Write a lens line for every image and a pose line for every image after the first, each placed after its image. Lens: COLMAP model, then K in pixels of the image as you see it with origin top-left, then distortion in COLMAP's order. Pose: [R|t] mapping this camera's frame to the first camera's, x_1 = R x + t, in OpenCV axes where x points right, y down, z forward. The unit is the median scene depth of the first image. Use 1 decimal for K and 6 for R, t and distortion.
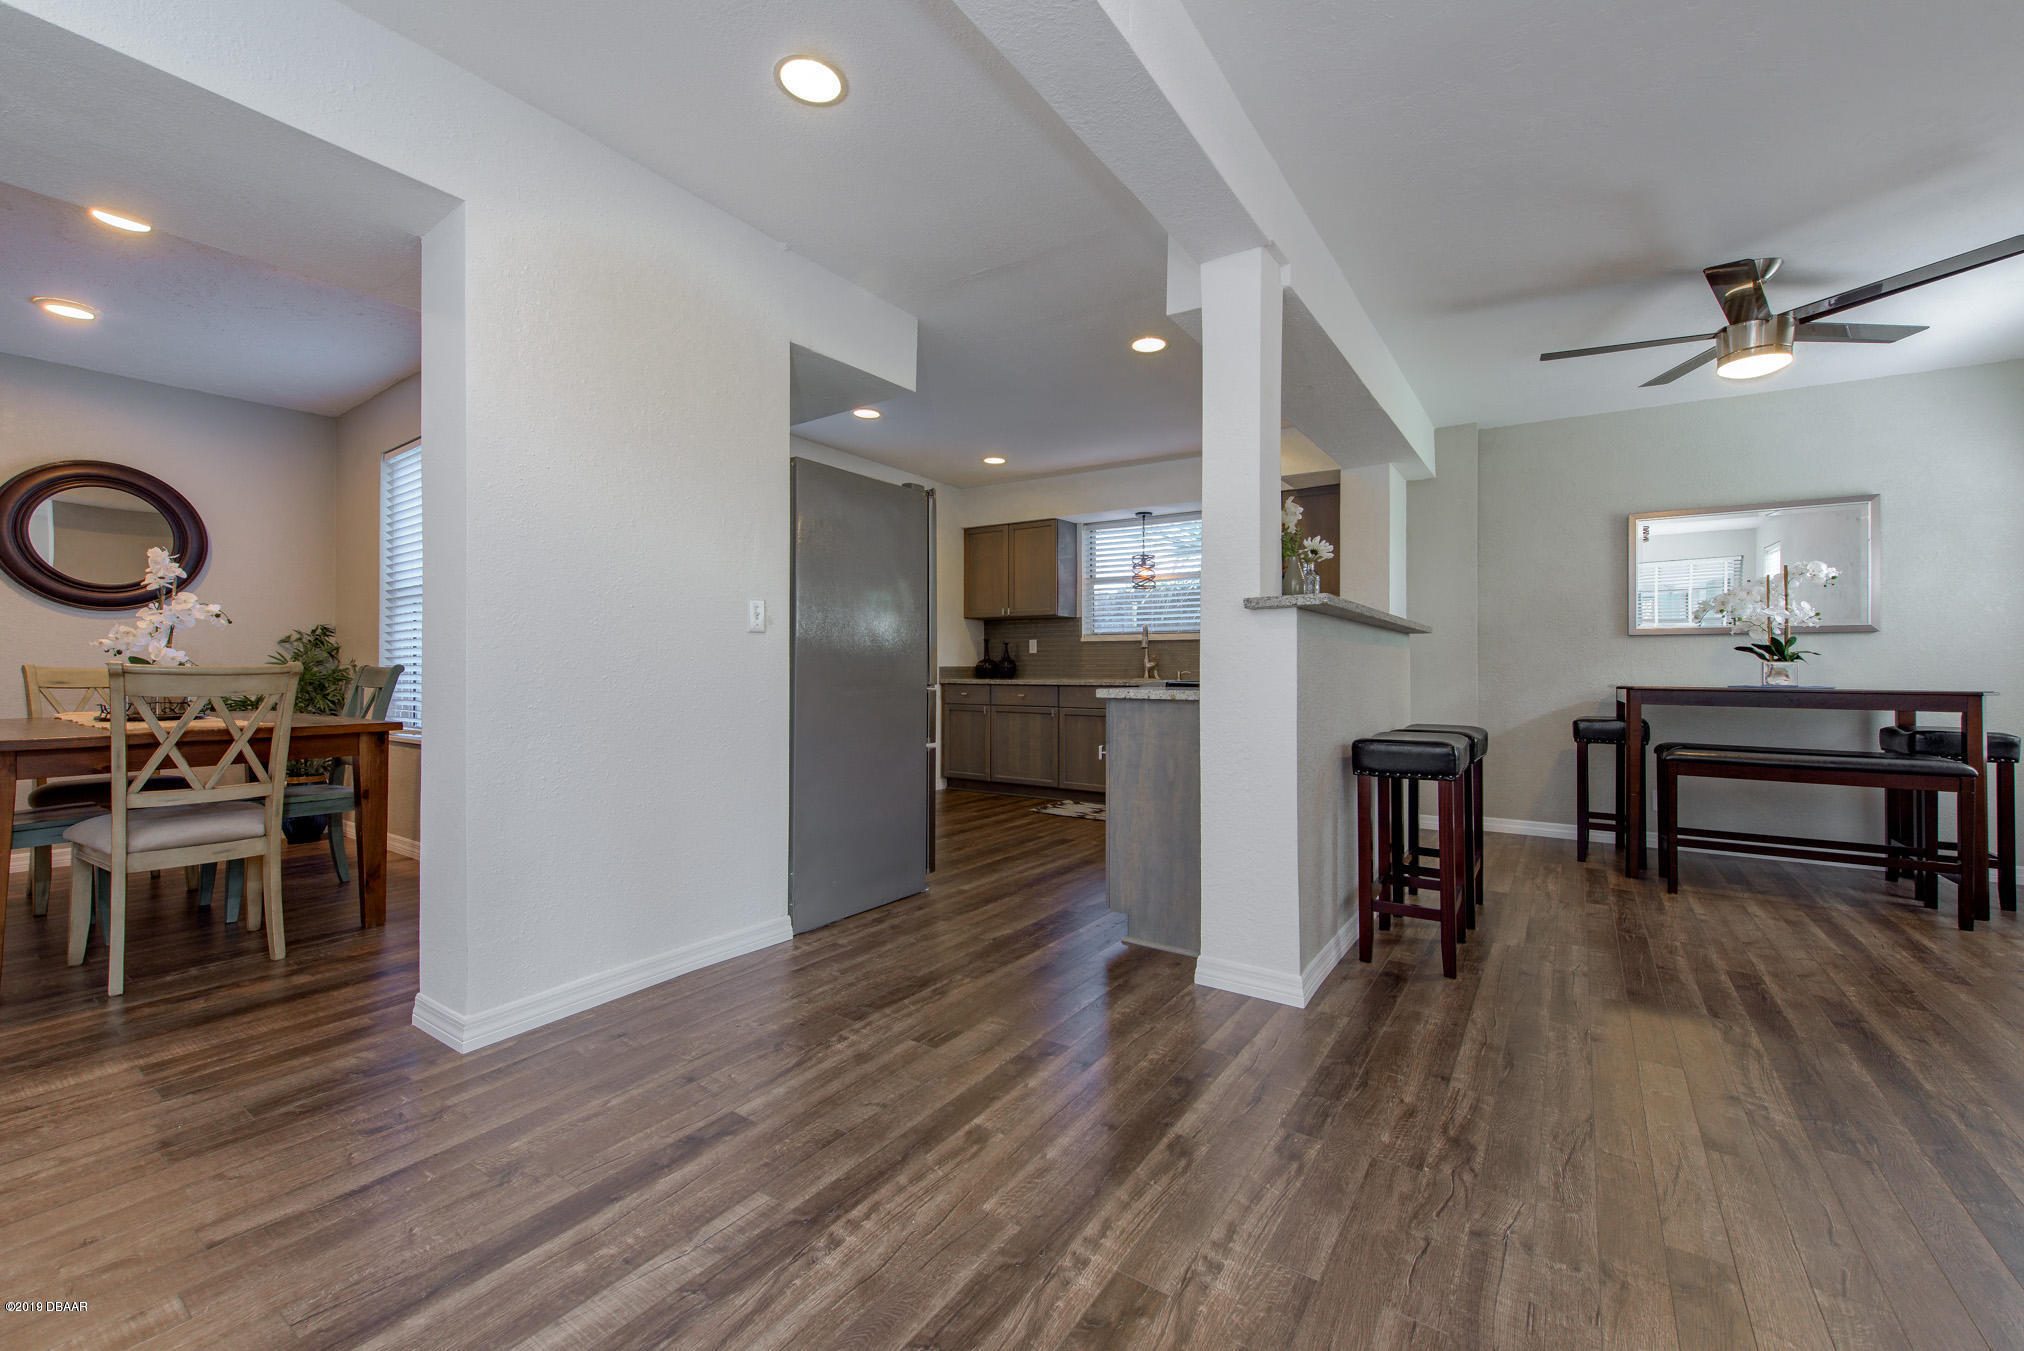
lens RADIAL K [[803.2, 0, 1025.6], [0, 803.2, 664.4], [0, 0, 1]] dist [0.008129, -0.000915]
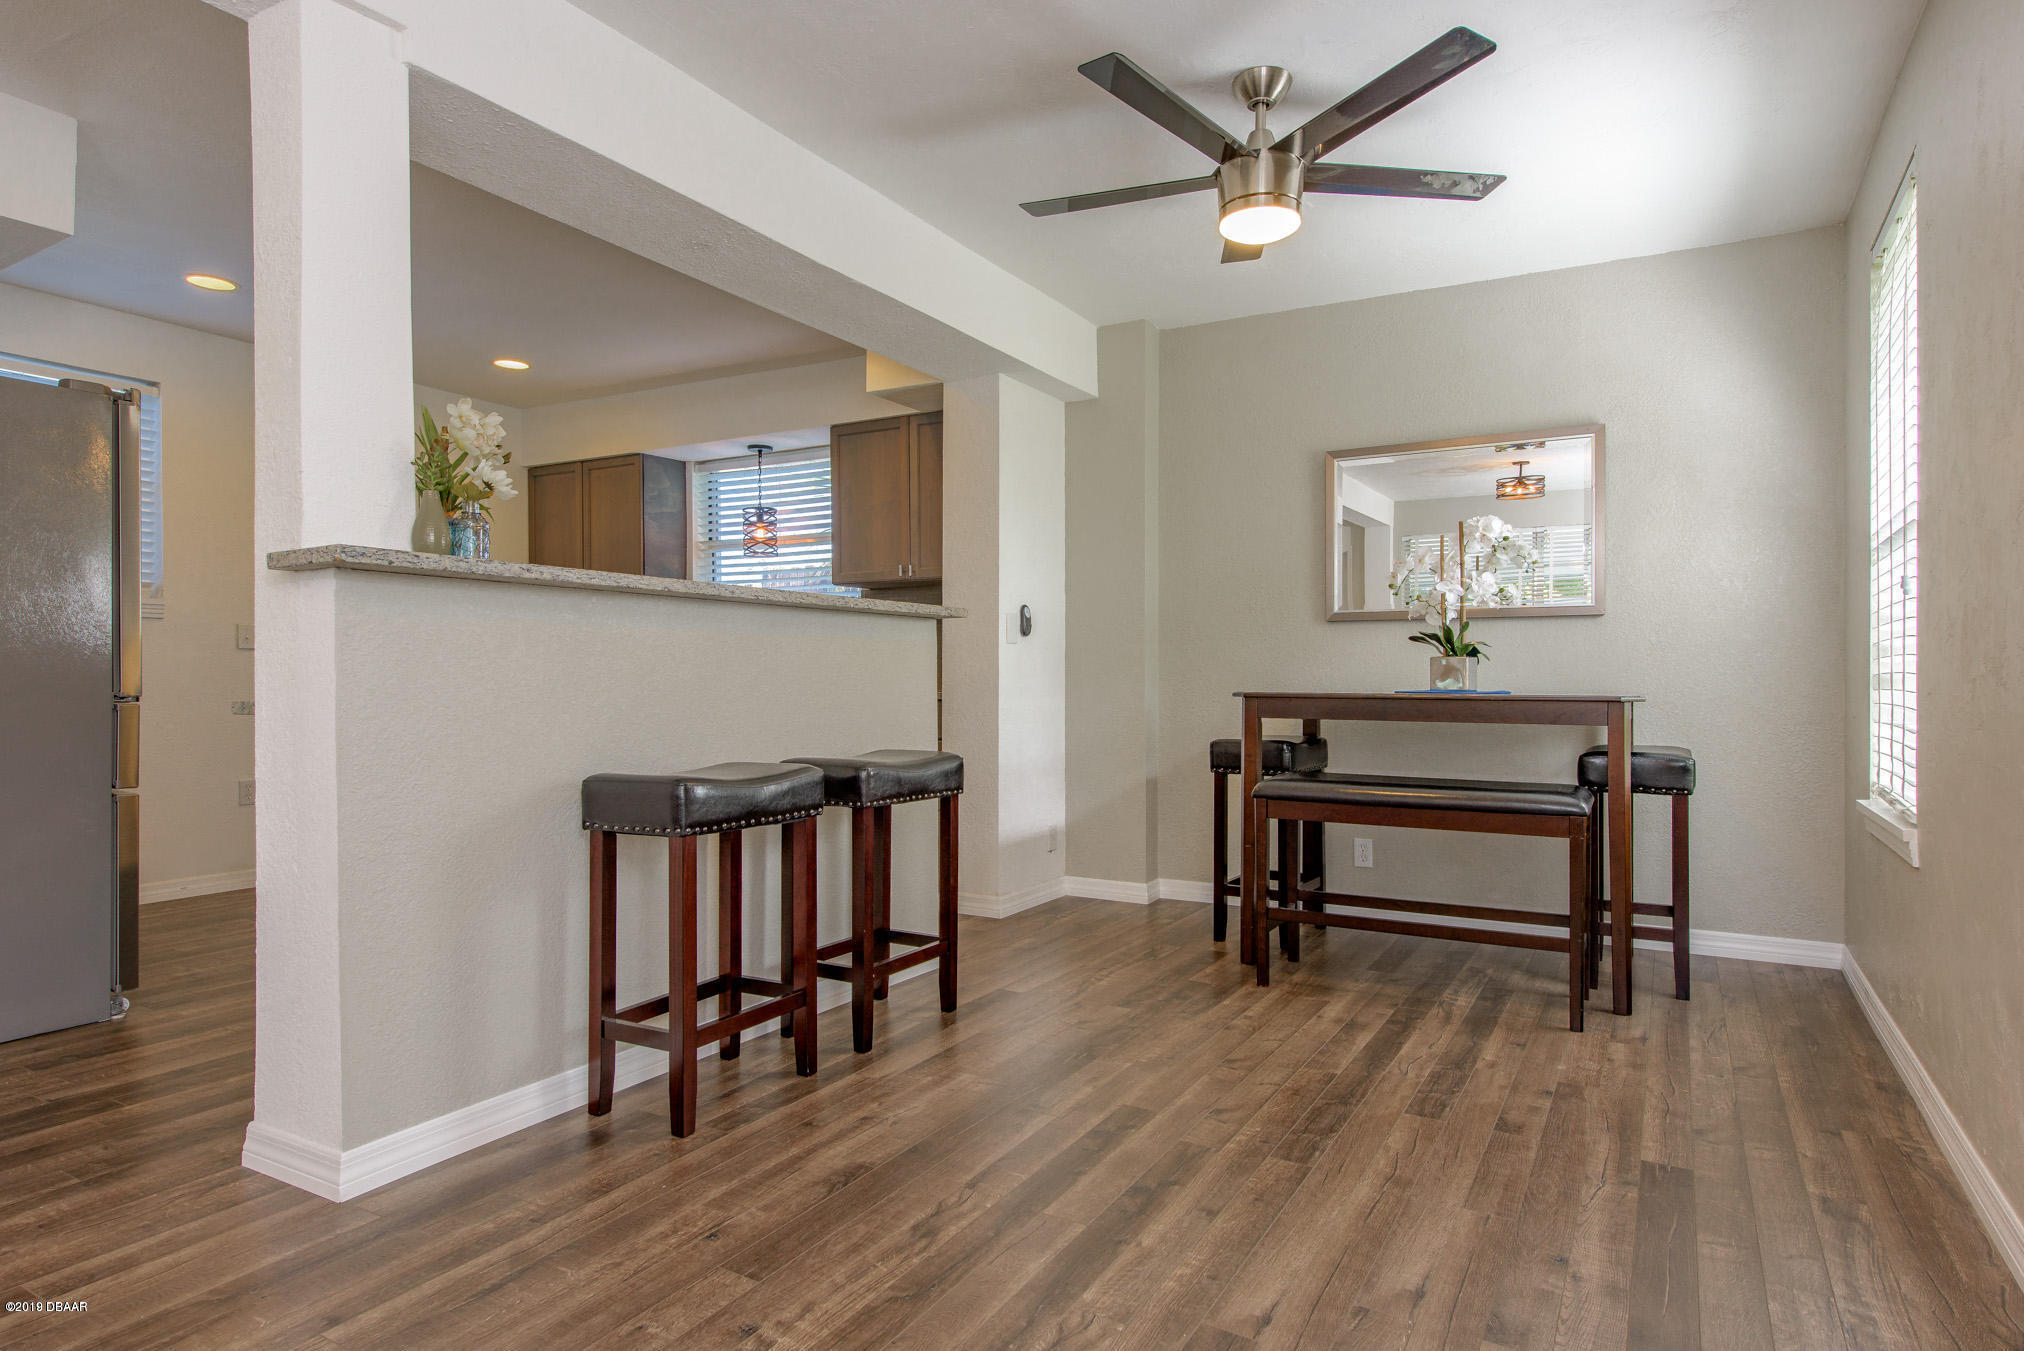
lens RADIAL K [[1124.0, 0, 990.2], [0, 1124.0, 675.2], [0, 0, 1]] dist [0.017304, -0.006149]
pose [[0.996837, -0.004677, 0.079336, 0.413028], [0.004435, 0.999985, 0.003232, 0.007160], [-0.079350, -0.002870, 0.996843, 0.039722]]
